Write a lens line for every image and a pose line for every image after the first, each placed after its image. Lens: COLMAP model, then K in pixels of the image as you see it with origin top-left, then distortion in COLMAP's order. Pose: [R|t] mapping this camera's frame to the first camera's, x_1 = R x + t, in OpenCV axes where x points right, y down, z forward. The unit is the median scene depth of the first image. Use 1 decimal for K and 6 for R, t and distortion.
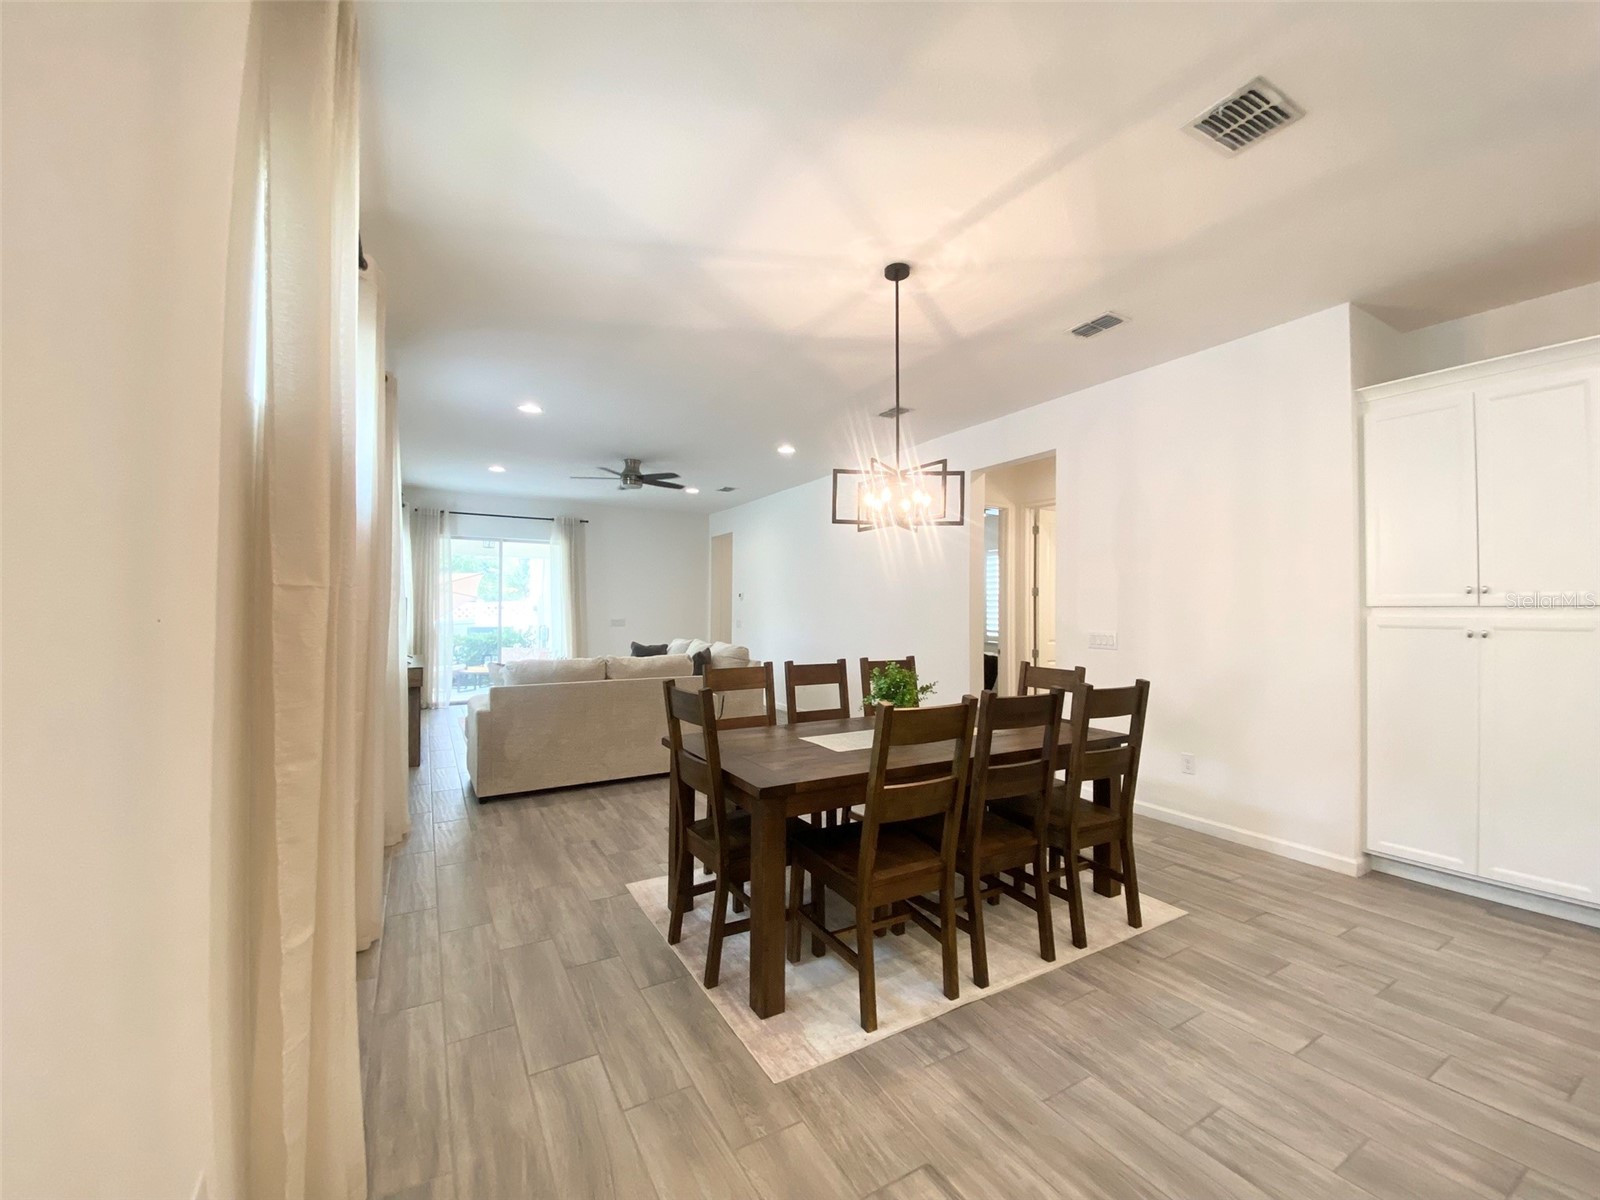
lens RADIAL K [[648.1, 0, 794.2], [0, 648.1, 603.2], [0, 0, 1]] dist [0.020991, -0.021343]
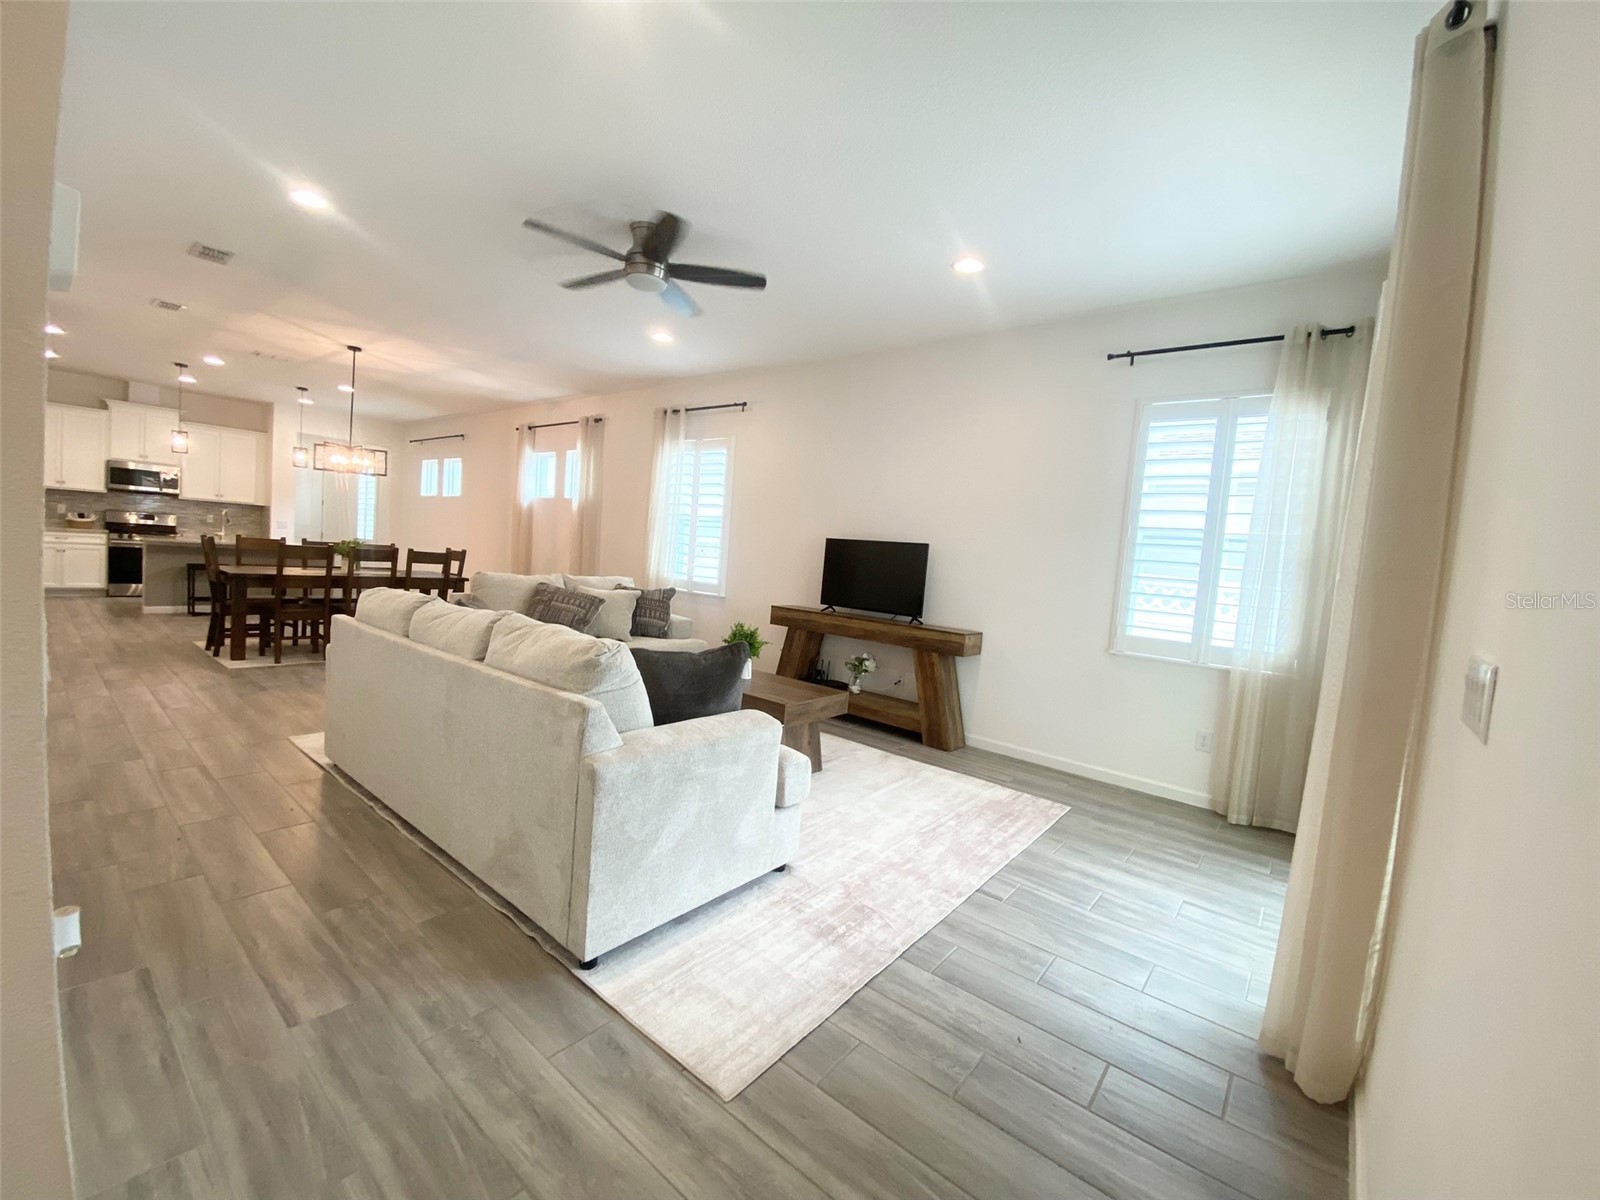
lens RADIAL K [[648.1, 0, 794.2], [0, 648.1, 603.2], [0, 0, 1]] dist [0.020991, -0.021343]
pose [[-0.929564, -0.053158, -0.364808, -0.462857], [-0.080162, 0.995018, 0.059273, 0.059997], [0.359840, 0.084342, -0.929194, 3.813175]]
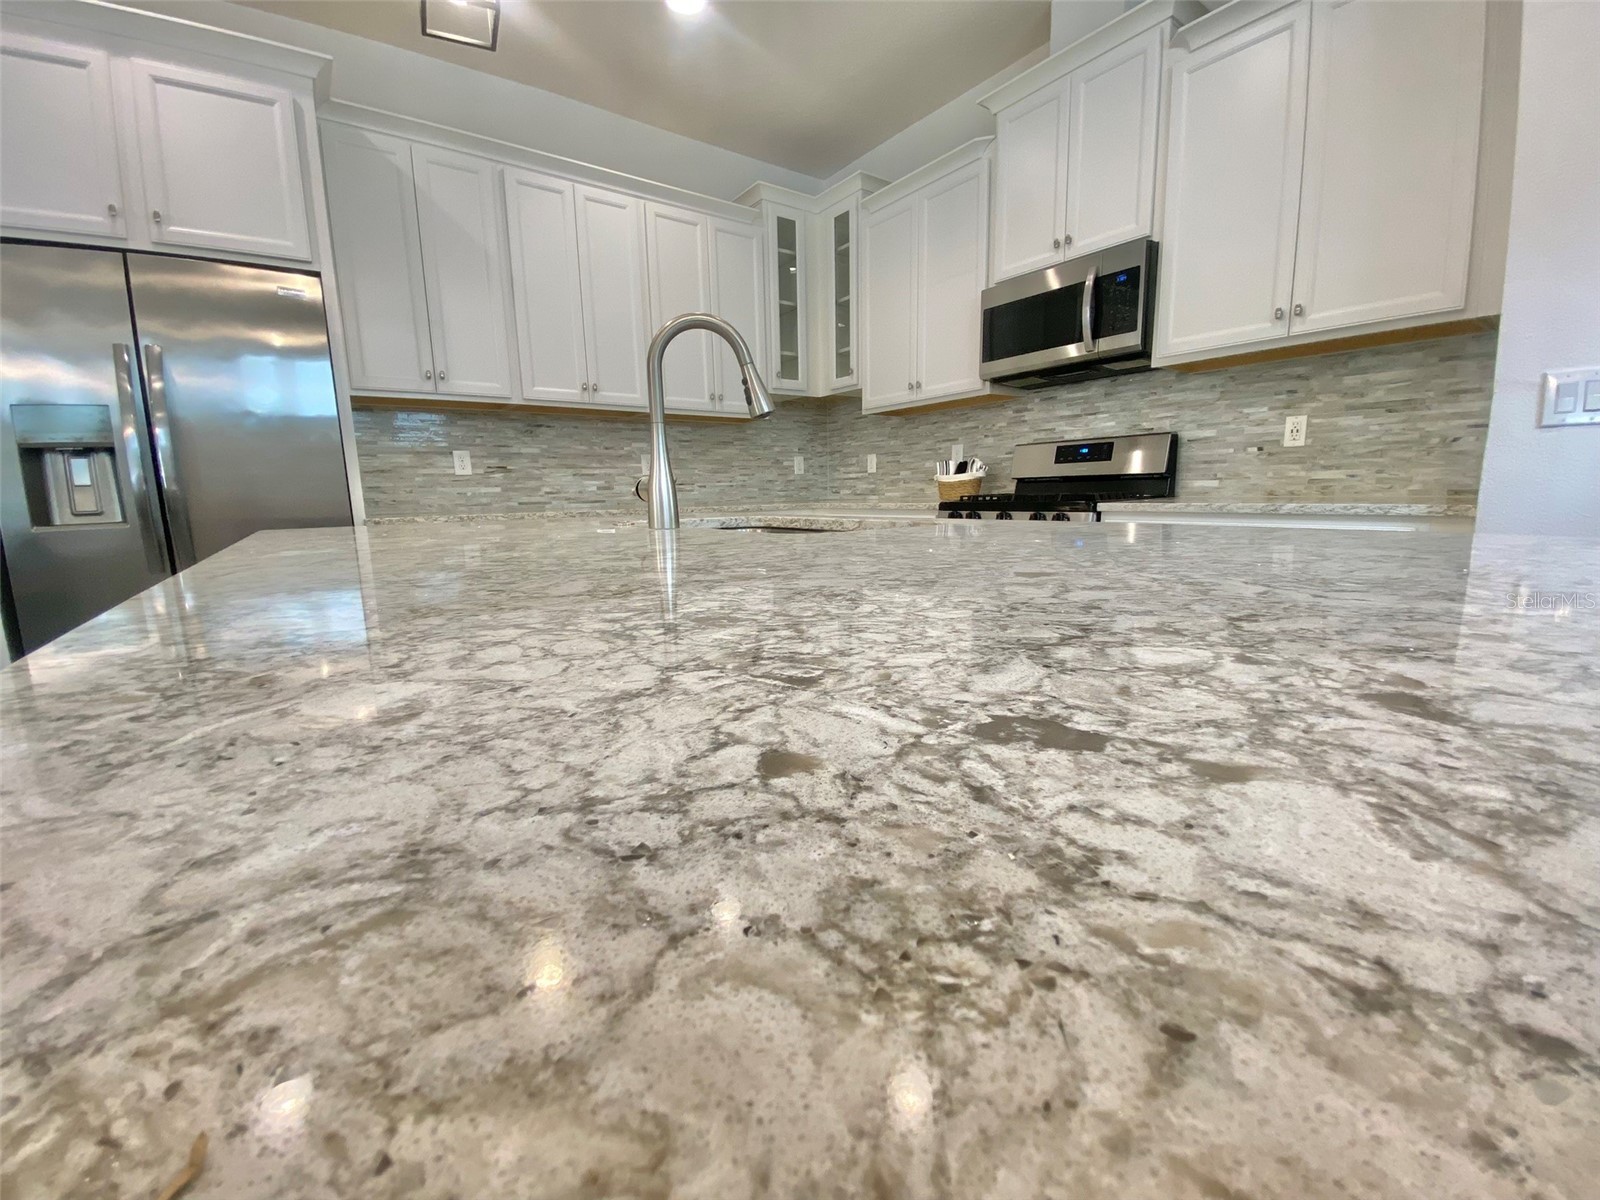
lens RADIAL K [[640.9, 0, 804.4], [0, 640.9, 603.5], [0, 0, 1]] dist [0.000343, -0.015259]
pose [[-0.120186, -0.173443, 0.977483, 0.439324], [0.006944, 0.984449, 0.175533, 0.136774], [-0.992727, 0.027885, -0.117113, 0.116611]]
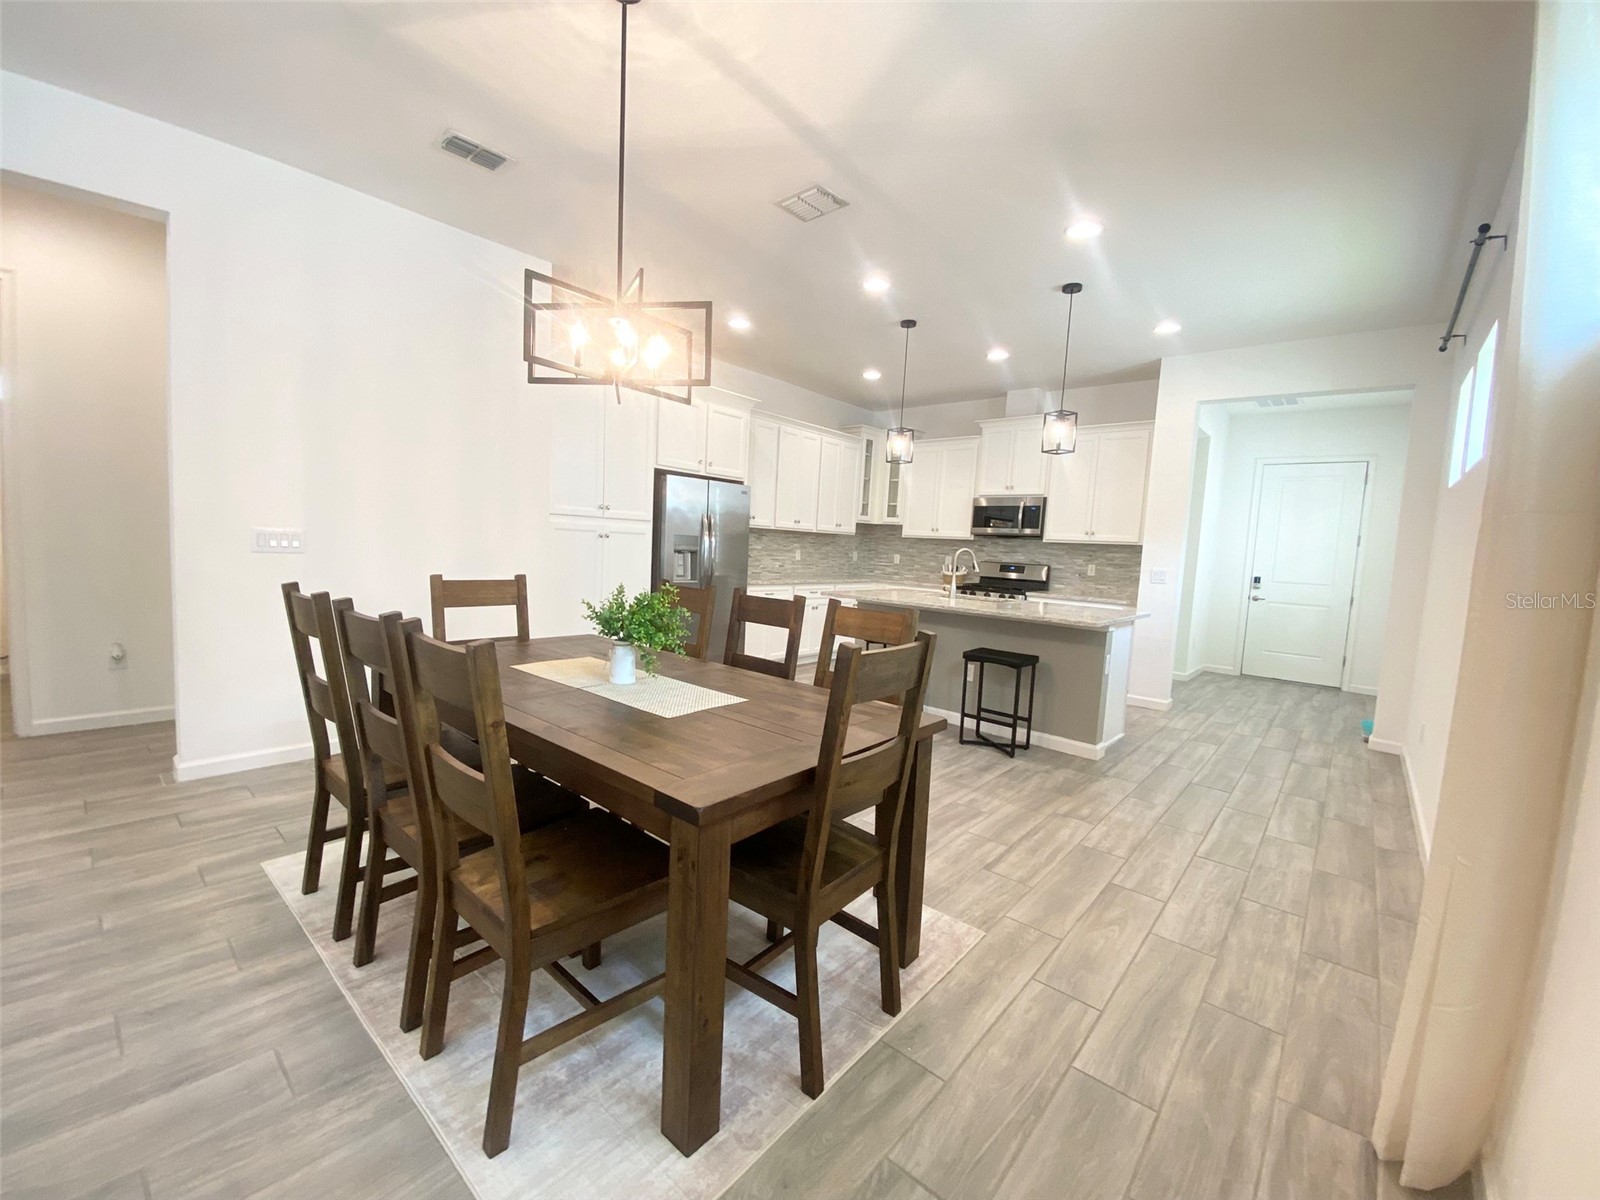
lens RADIAL K [[648.1, 0, 794.2], [0, 648.1, 603.2], [0, 0, 1]] dist [0.020991, -0.021343]
pose [[-0.326310, -0.109542, 0.938894, -0.634568], [-0.064694, 0.993522, 0.093431, 0.034920], [-0.943047, -0.030253, -0.331282, 1.145344]]
